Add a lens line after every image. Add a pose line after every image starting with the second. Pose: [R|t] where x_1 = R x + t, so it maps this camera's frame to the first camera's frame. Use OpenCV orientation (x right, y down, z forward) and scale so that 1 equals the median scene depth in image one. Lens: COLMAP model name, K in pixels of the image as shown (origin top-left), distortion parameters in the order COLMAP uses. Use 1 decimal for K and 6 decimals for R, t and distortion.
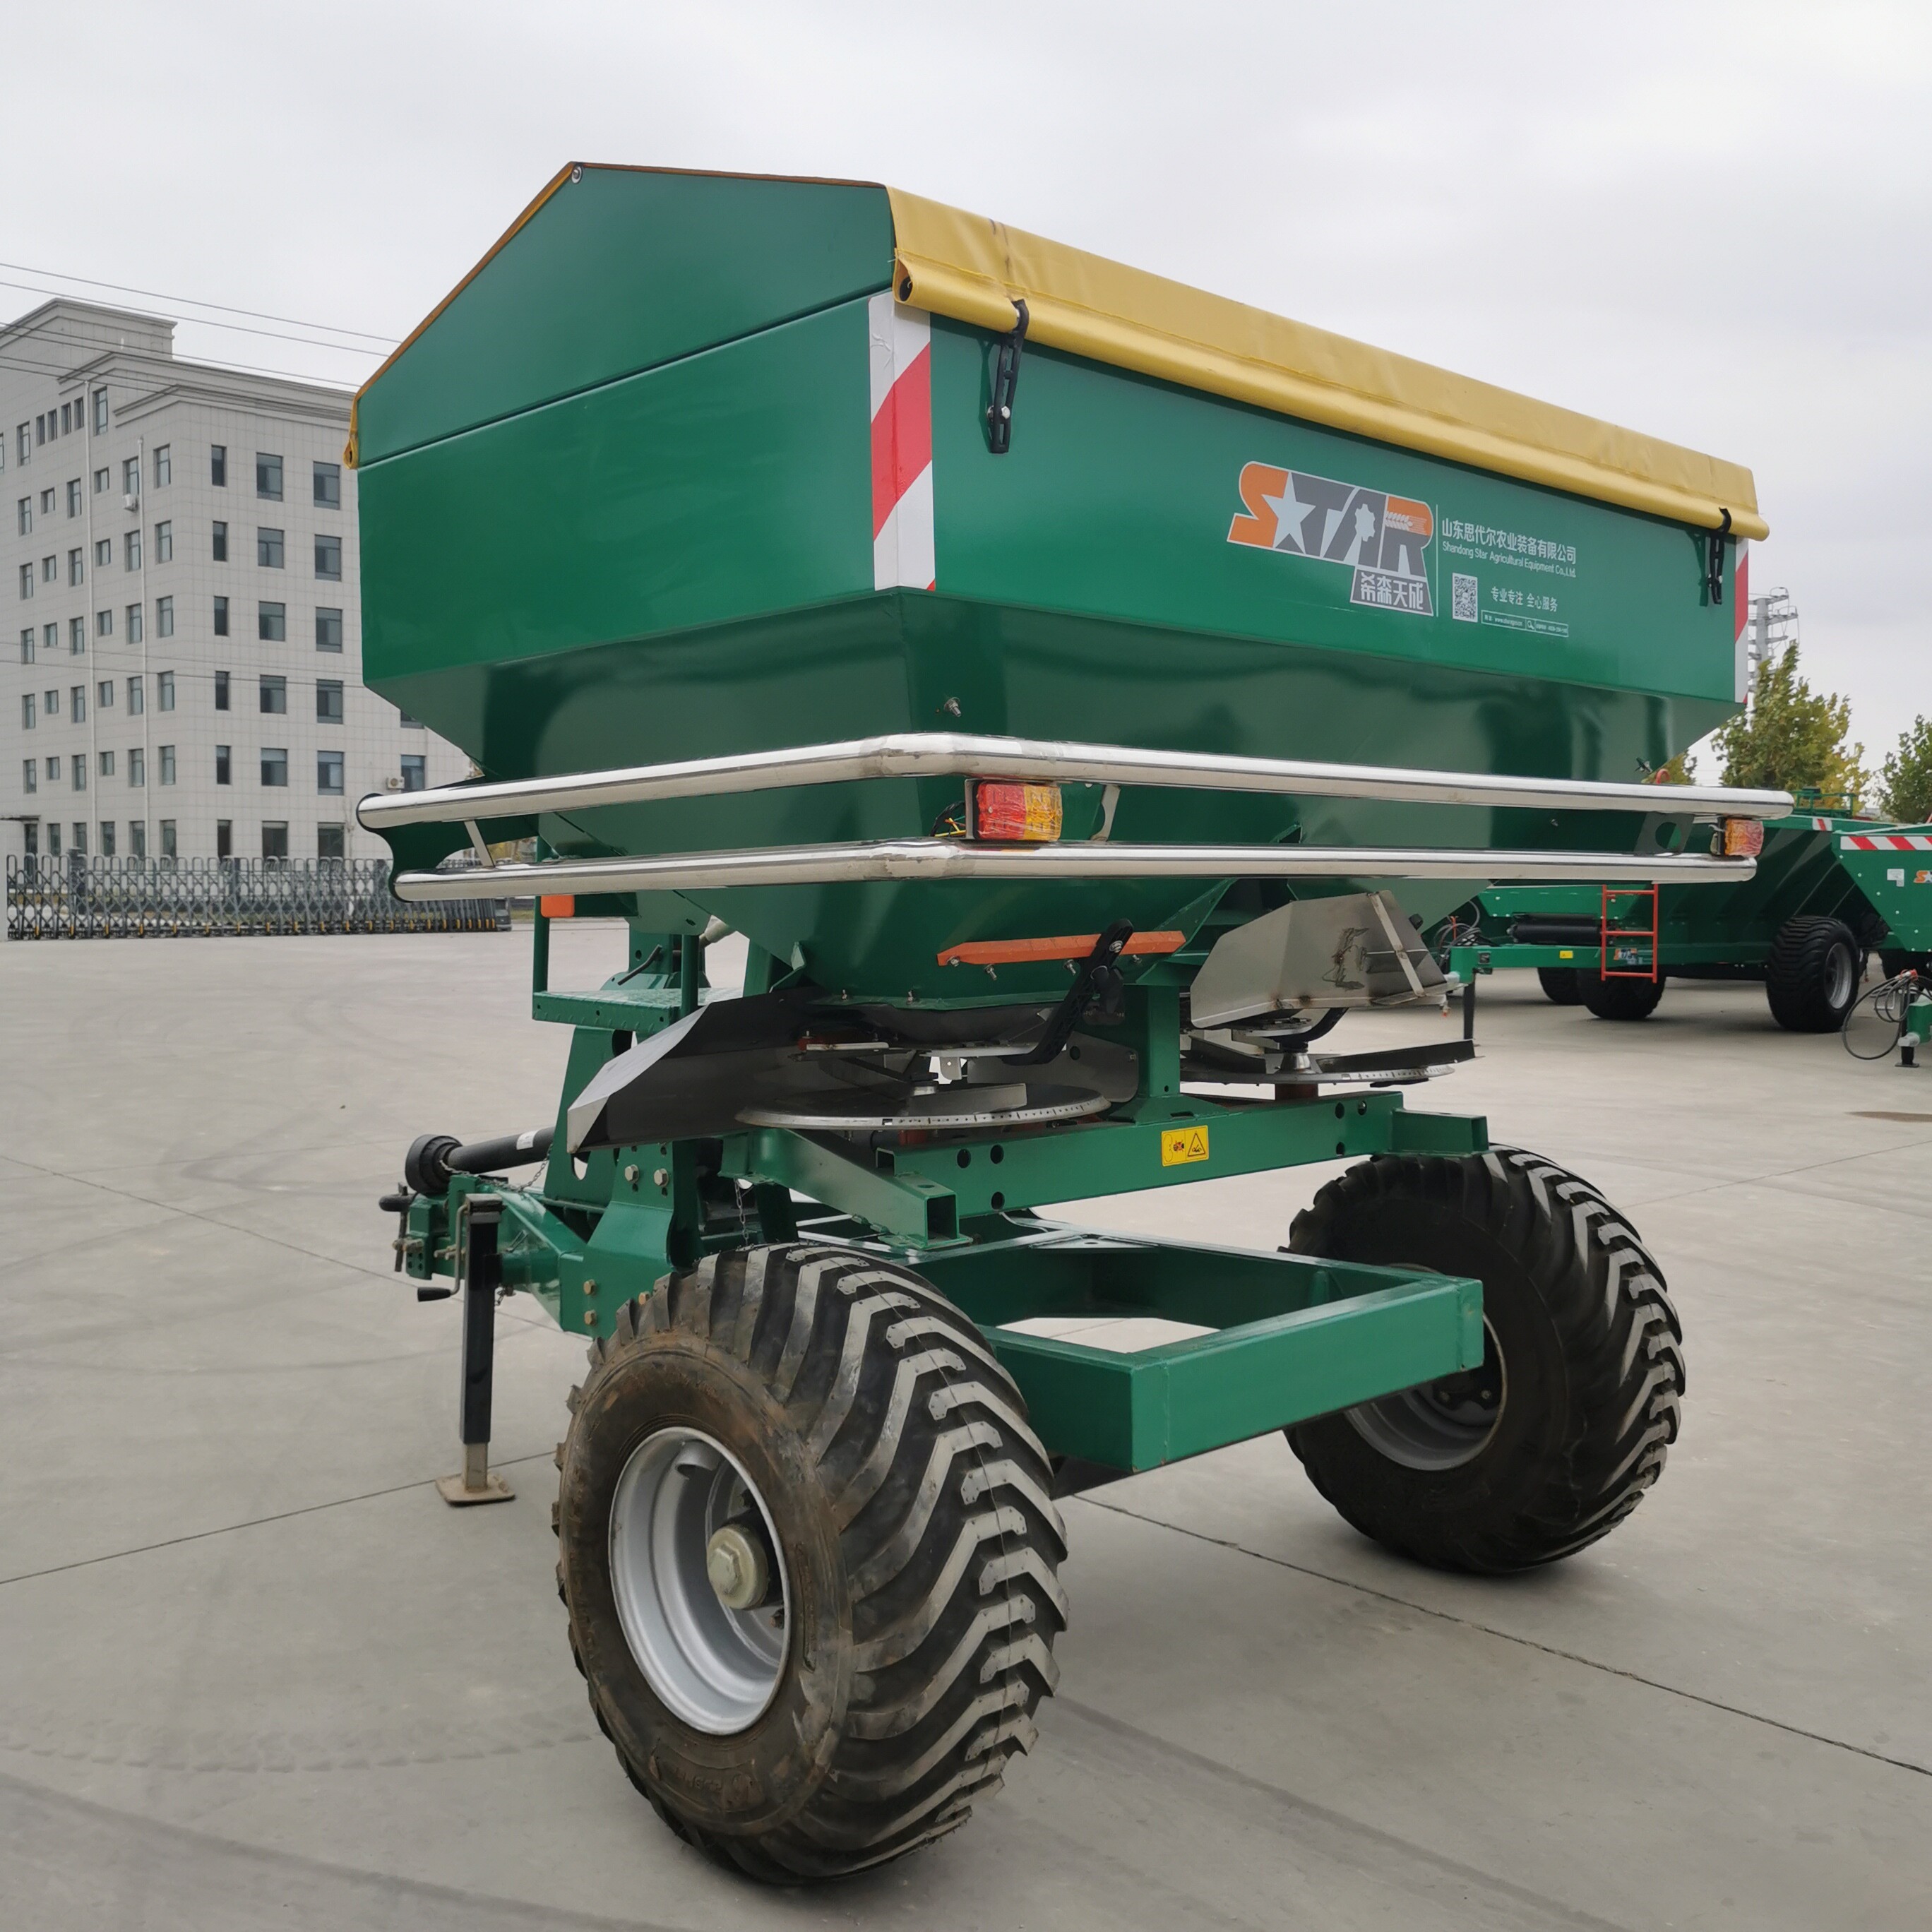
lens RADIAL K [[1988.4, 0, 966.0], [0, 1988.4, 966.0], [0, 0, 1]] dist [0.049224, -0.041302]
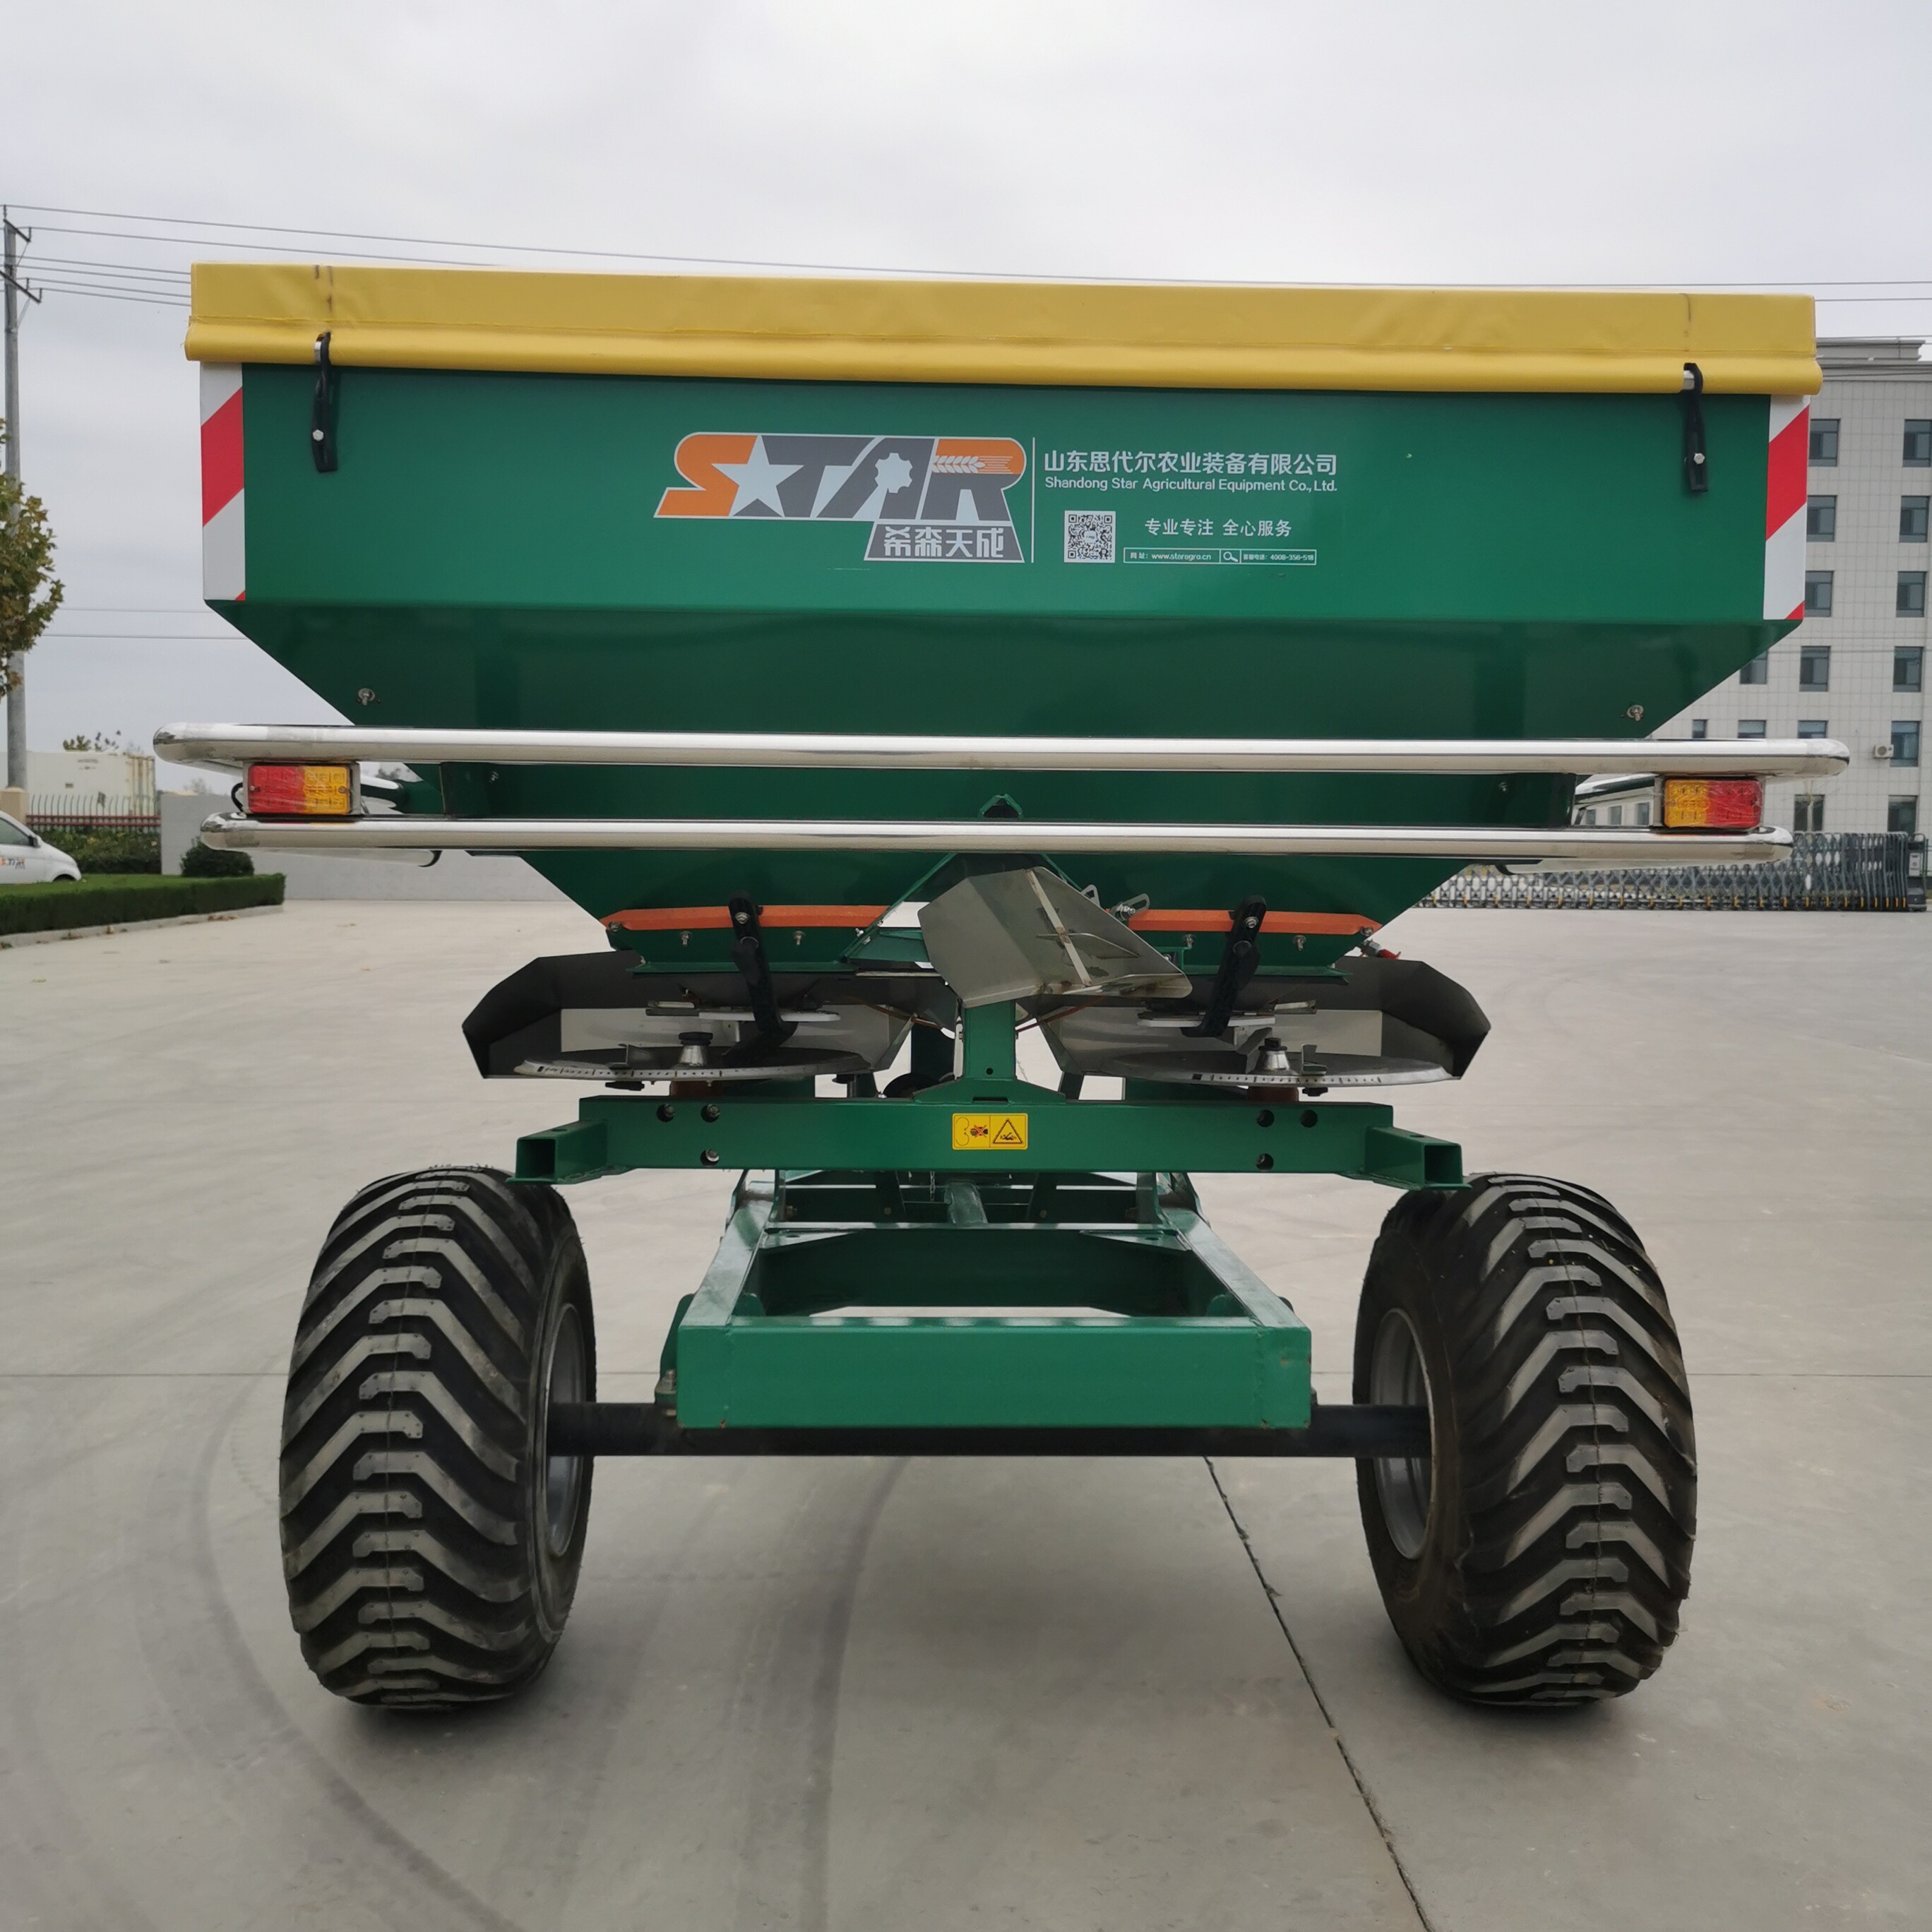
lens RADIAL K [[1988.4, 0, 966.0], [0, 1988.4, 966.0], [0, 0, 1]] dist [0.049224, -0.041302]
pose [[0.740897, 0.045068, -0.670105, 0.809224], [-0.036378, 0.998974, 0.026966, -0.016109], [0.670632, 0.004397, 0.741777, 0.308385]]
